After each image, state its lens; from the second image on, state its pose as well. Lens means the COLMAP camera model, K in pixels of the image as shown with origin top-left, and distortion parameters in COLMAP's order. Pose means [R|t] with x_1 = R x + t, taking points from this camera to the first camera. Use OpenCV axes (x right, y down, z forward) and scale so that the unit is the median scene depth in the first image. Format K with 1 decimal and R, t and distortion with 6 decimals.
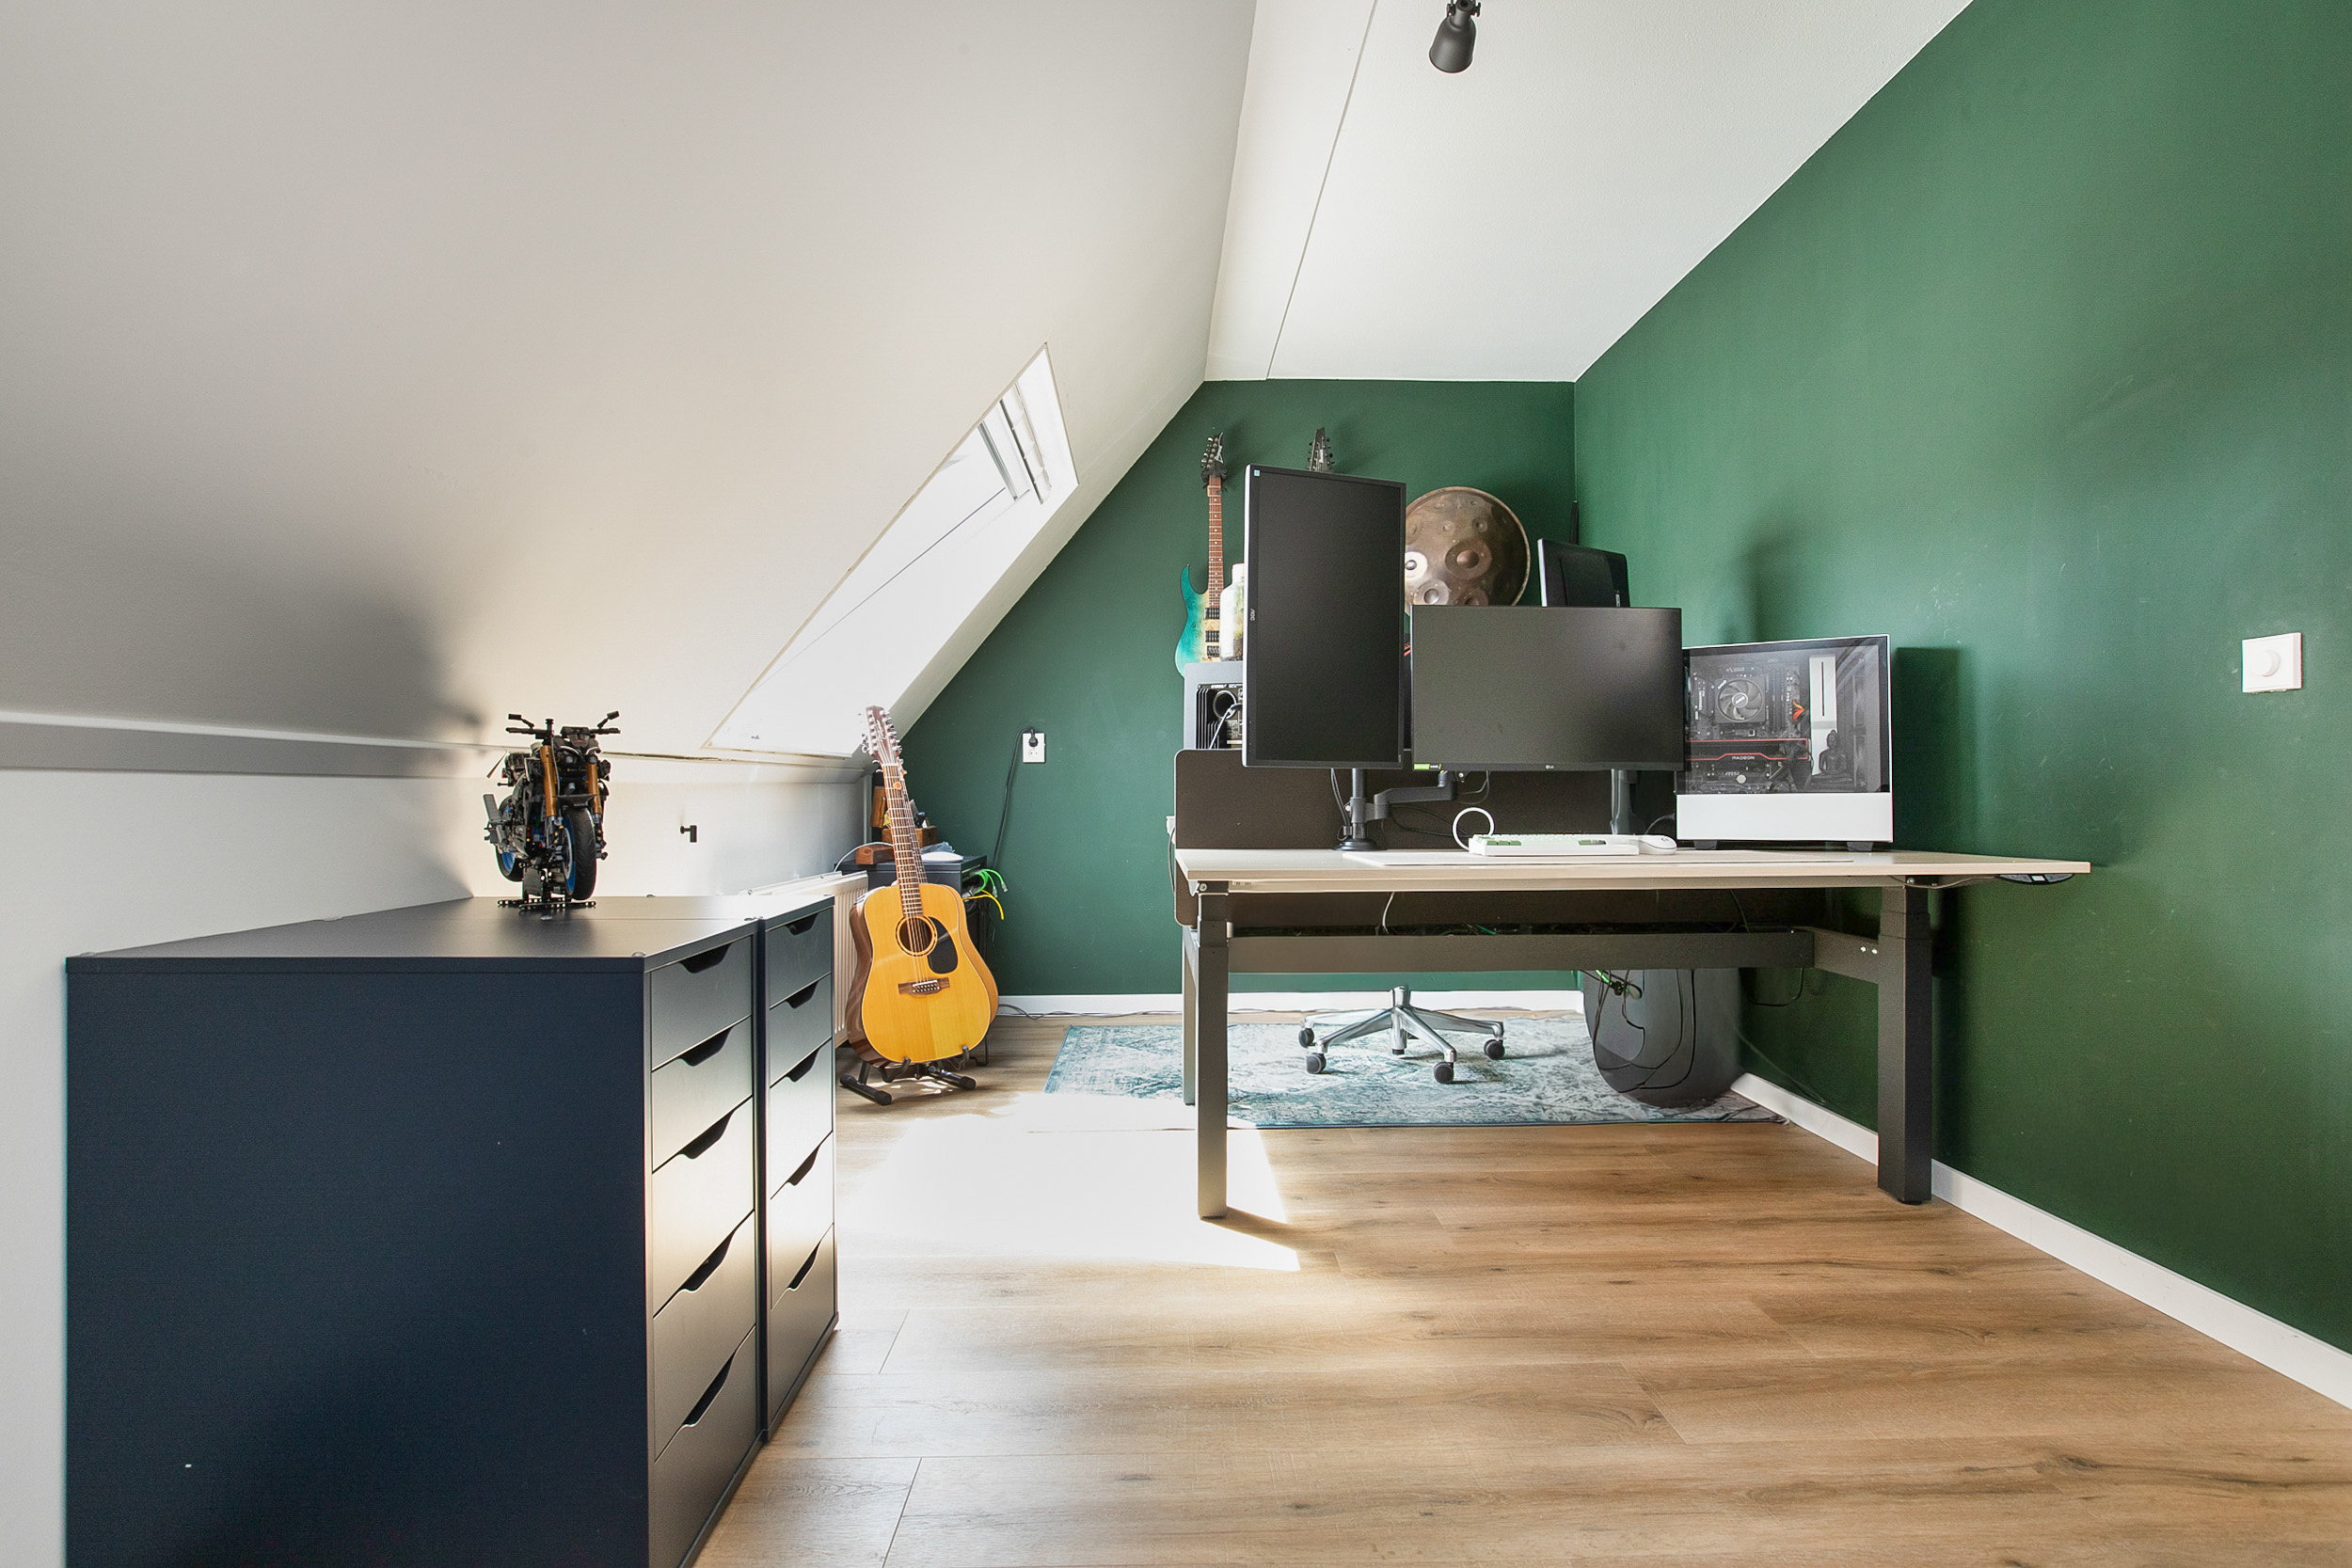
lens RADIAL K [[1150.0, 0, 1171.6], [0, 1150.0, 805.2], [0, 0, 1]] dist [-0.050144, 0.020814]
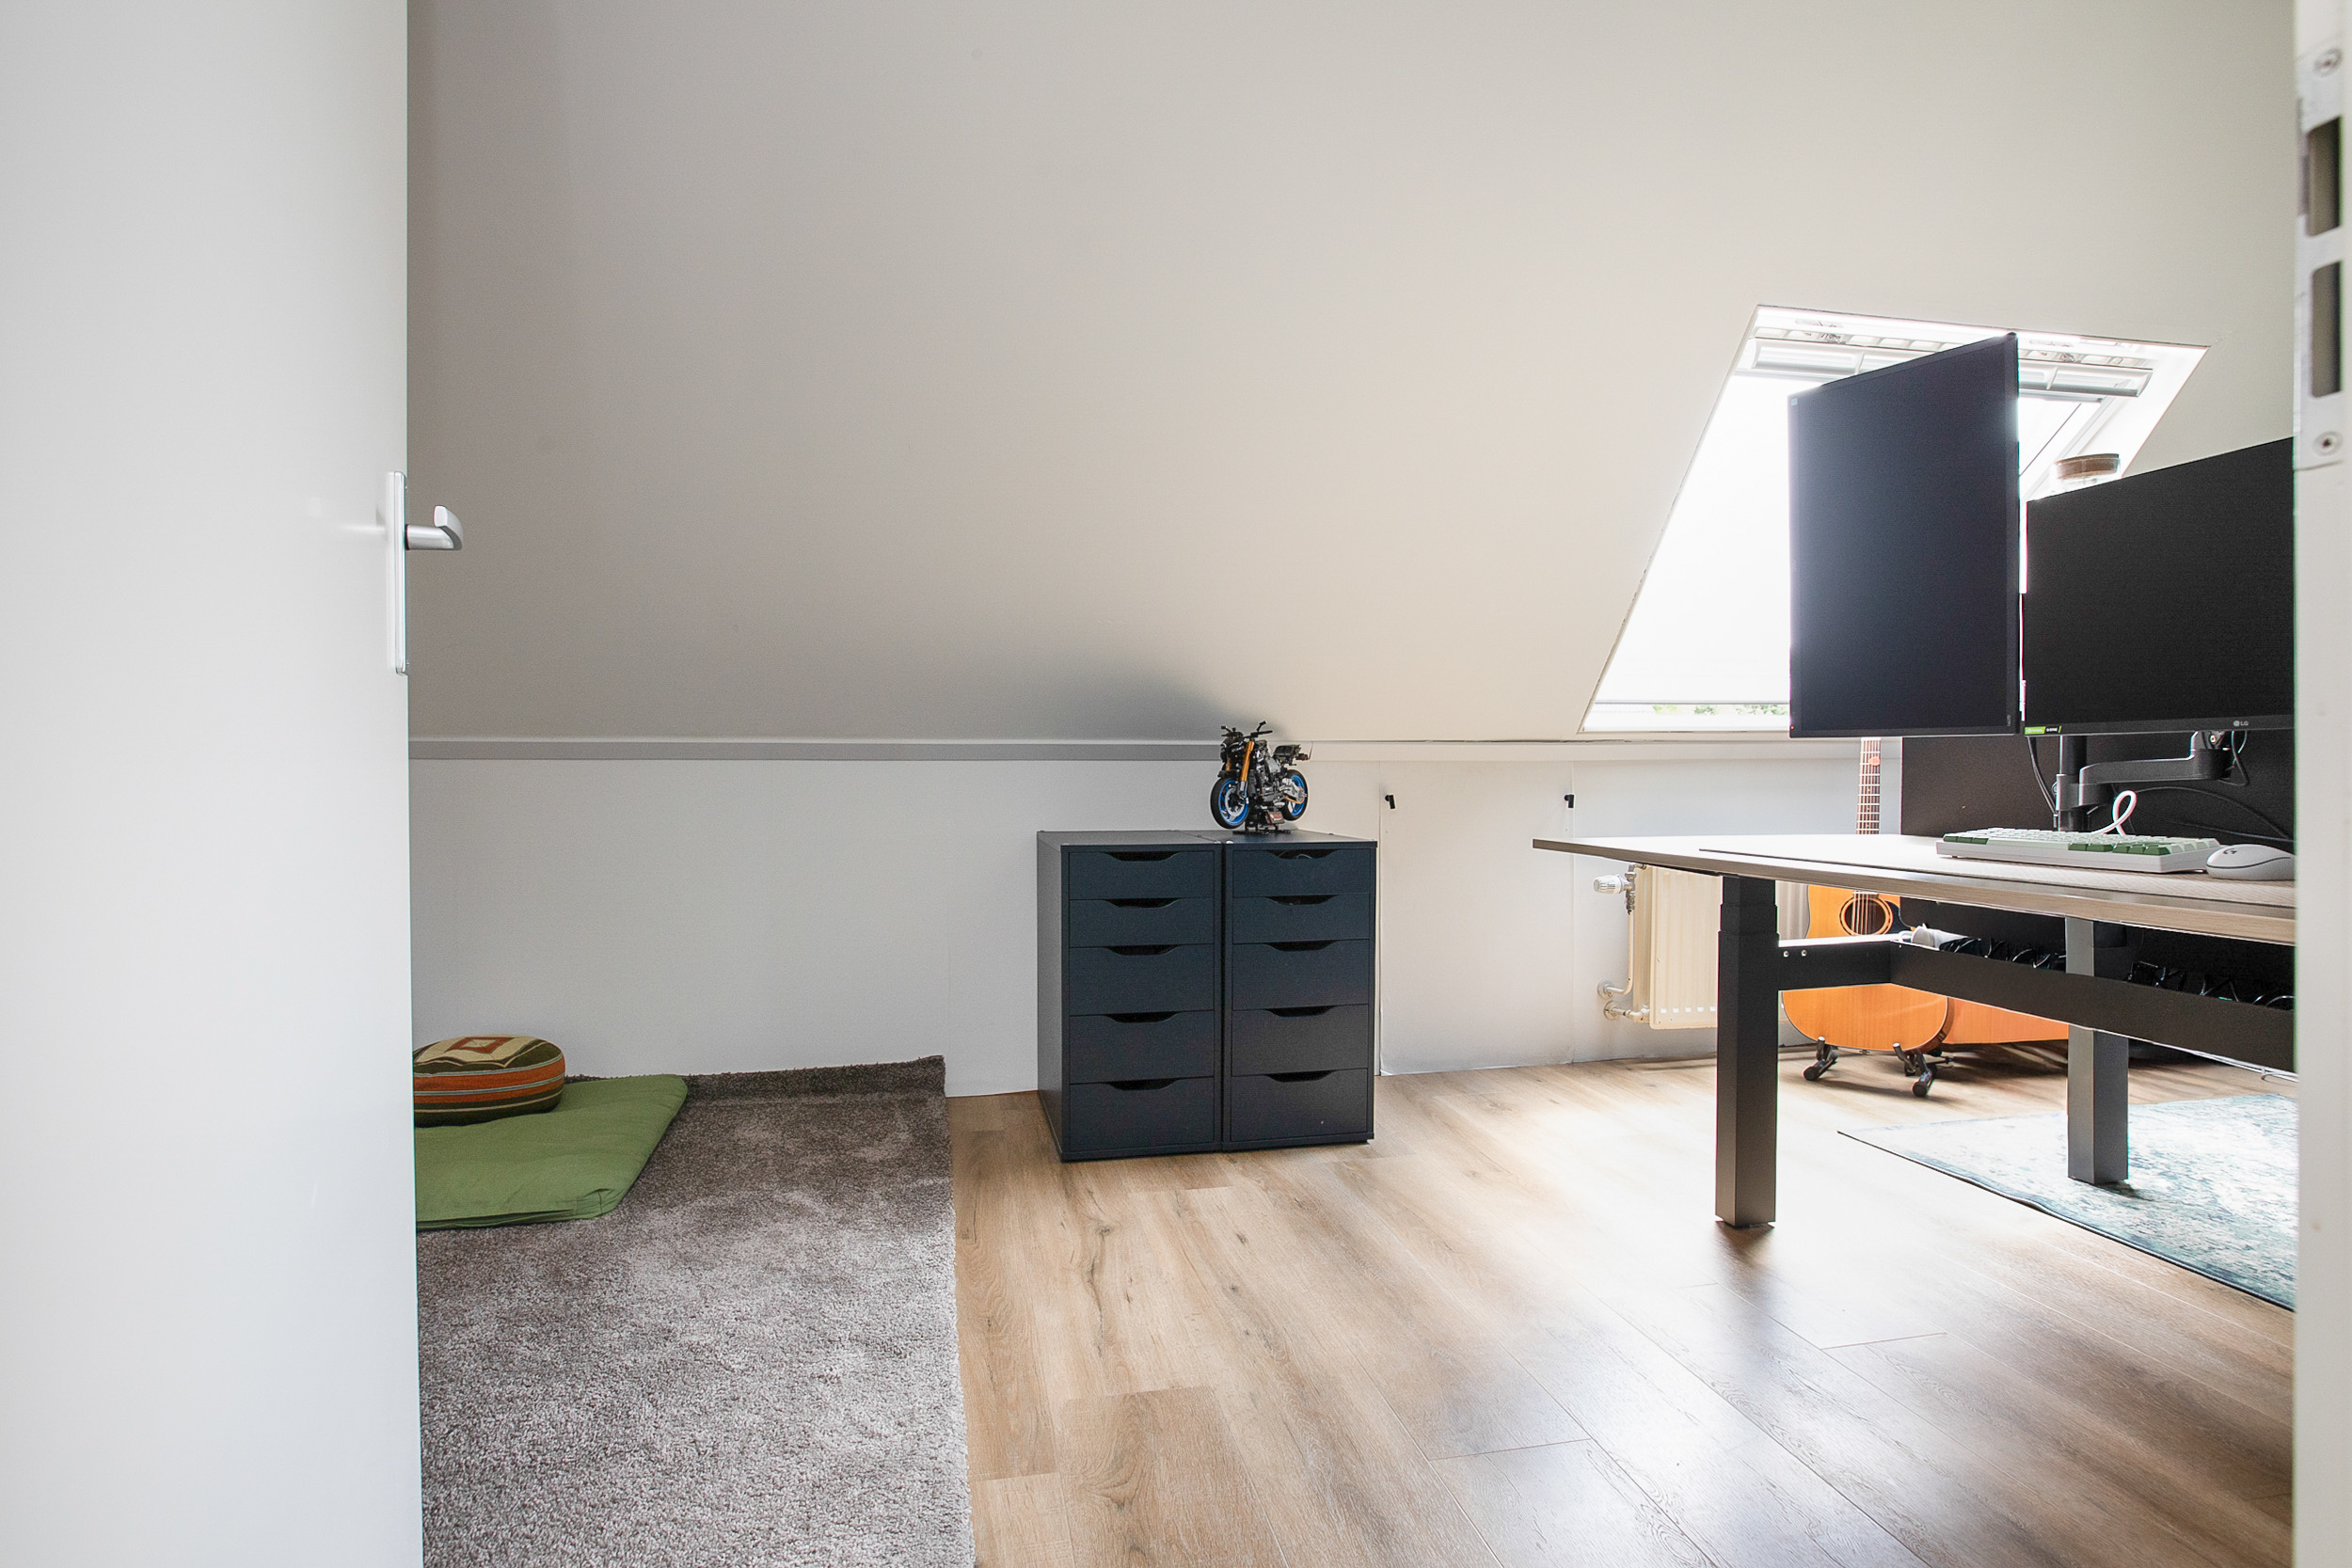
lens RADIAL K [[1150.0, 0, 1171.6], [0, 1150.0, 805.2], [0, 0, 1]] dist [-0.050144, 0.020814]
pose [[0.176455, 0.027101, -0.983936, 0.858651], [0.006601, 0.999566, 0.028715, -0.011851], [0.984287, -0.011562, 0.176199, 0.395478]]
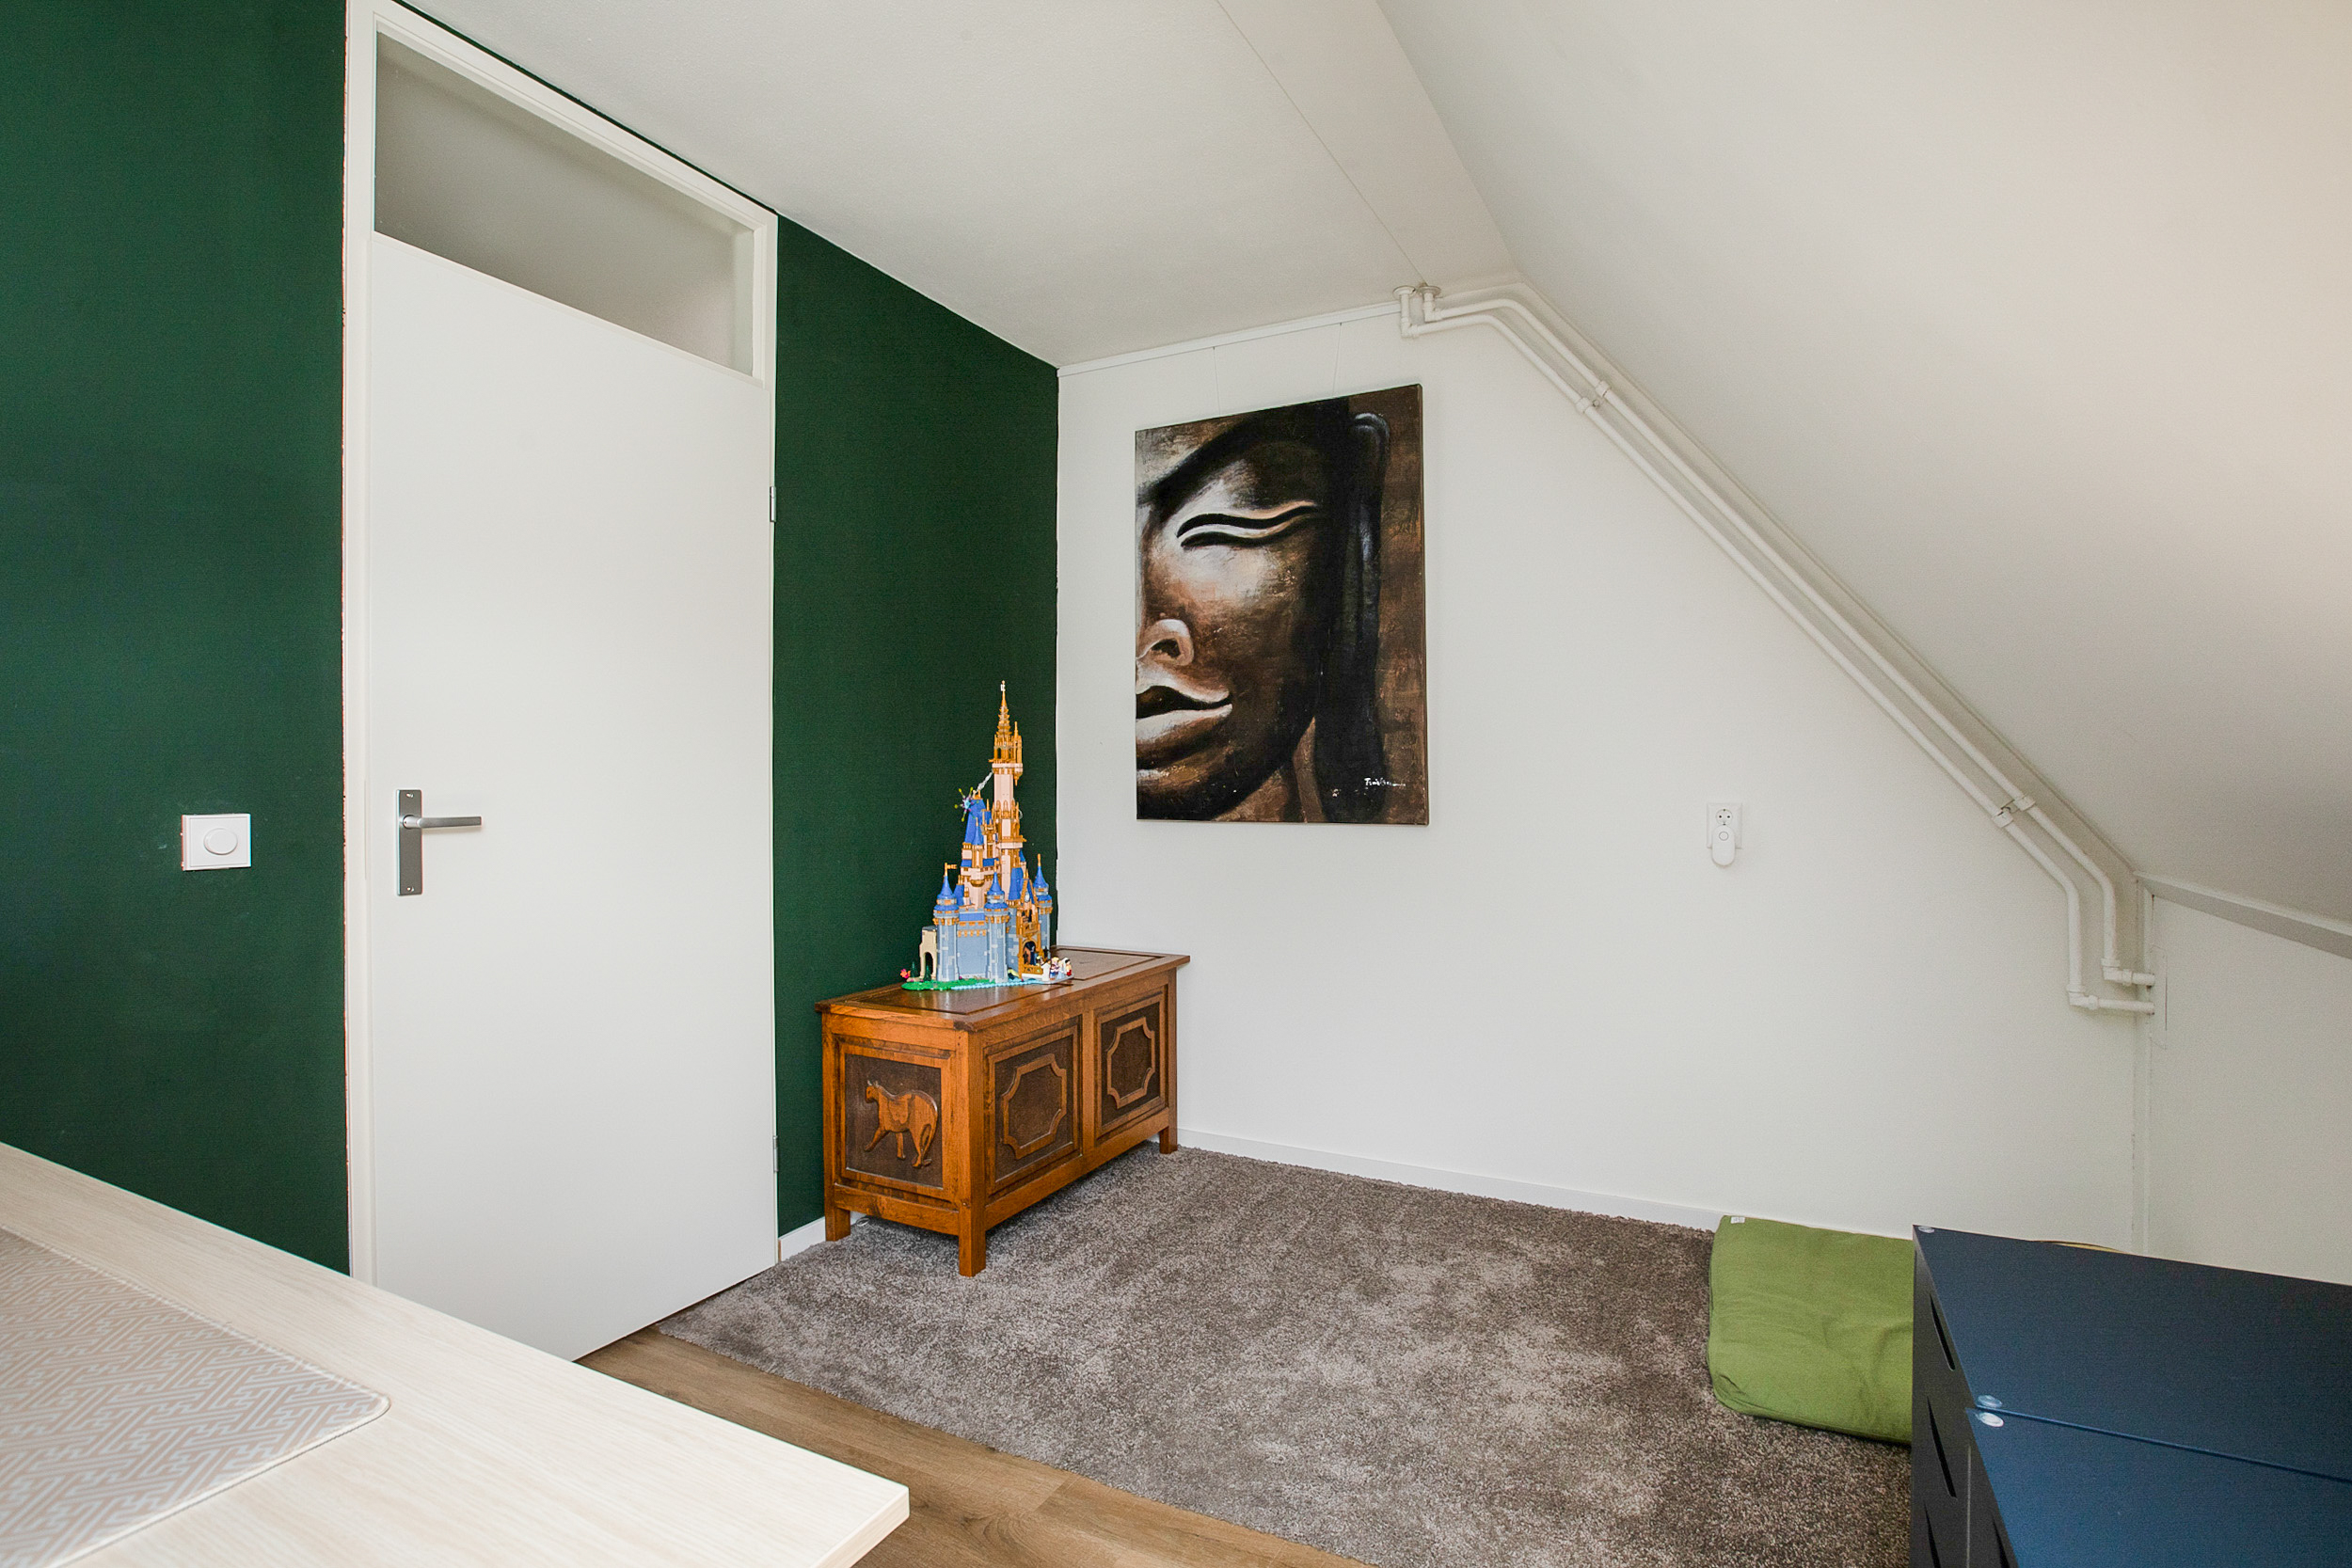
lens RADIAL K [[1134.7, 0, 1176.0], [0, 1134.7, 784.0], [0, 0, 1]] dist [-0.016389, 0.000201]
pose [[-0.876519, 0.004673, 0.481345, -0.187930], [0.004957, 0.999987, -0.000682, -0.127089], [-0.481342, 0.001788, -0.876531, 1.075361]]
